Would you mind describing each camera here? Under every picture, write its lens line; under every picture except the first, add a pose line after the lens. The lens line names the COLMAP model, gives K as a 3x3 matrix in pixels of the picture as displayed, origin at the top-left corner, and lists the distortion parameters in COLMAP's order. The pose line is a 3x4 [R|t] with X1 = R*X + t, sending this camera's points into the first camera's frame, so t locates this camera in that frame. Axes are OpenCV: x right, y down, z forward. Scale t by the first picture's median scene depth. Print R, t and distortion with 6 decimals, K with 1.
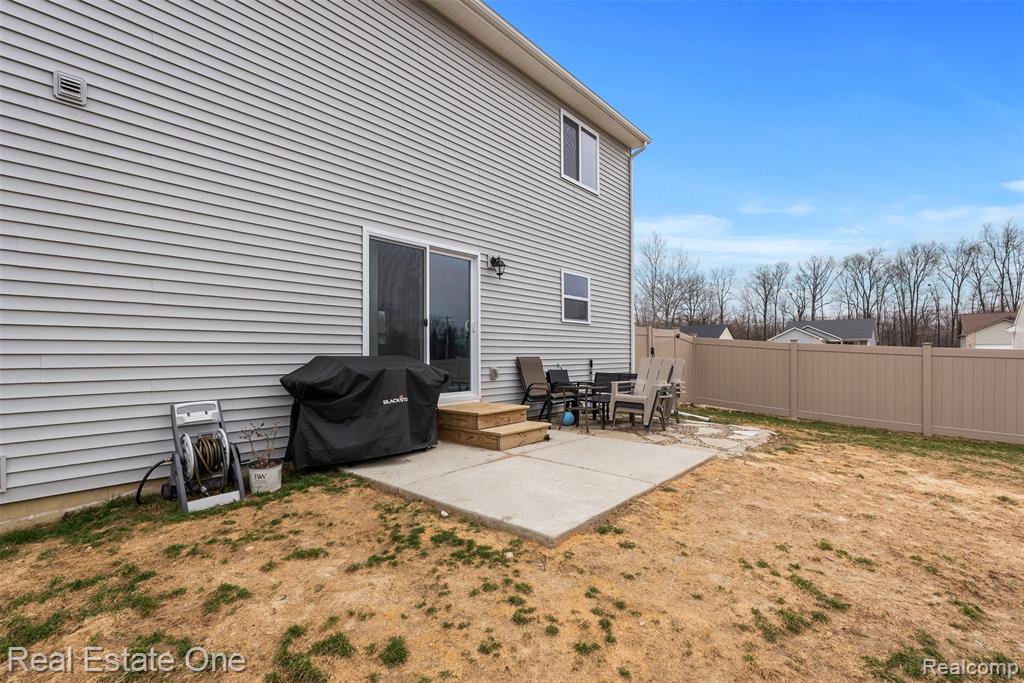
lens RADIAL K [[464.3, 0, 516.3], [0, 464.3, 341.5], [0, 0, 1]] dist [0.005846, 0.000496]
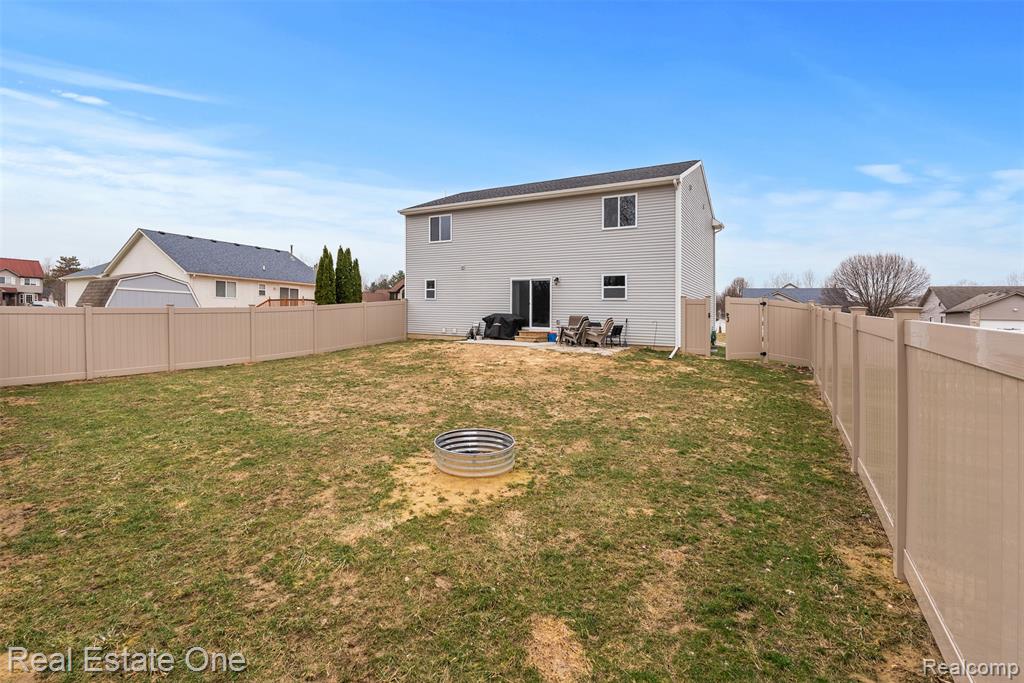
lens RADIAL K [[464.3, 0, 510.6], [0, 464.3, 339.3], [0, 0, 1]] dist [0.005846, 0.000496]
pose [[0.199475, 0.058473, -0.978157, 2.498434], [0.006993, 0.998108, 0.061091, 0.005758], [0.979878, -0.019026, 0.198688, 0.210763]]
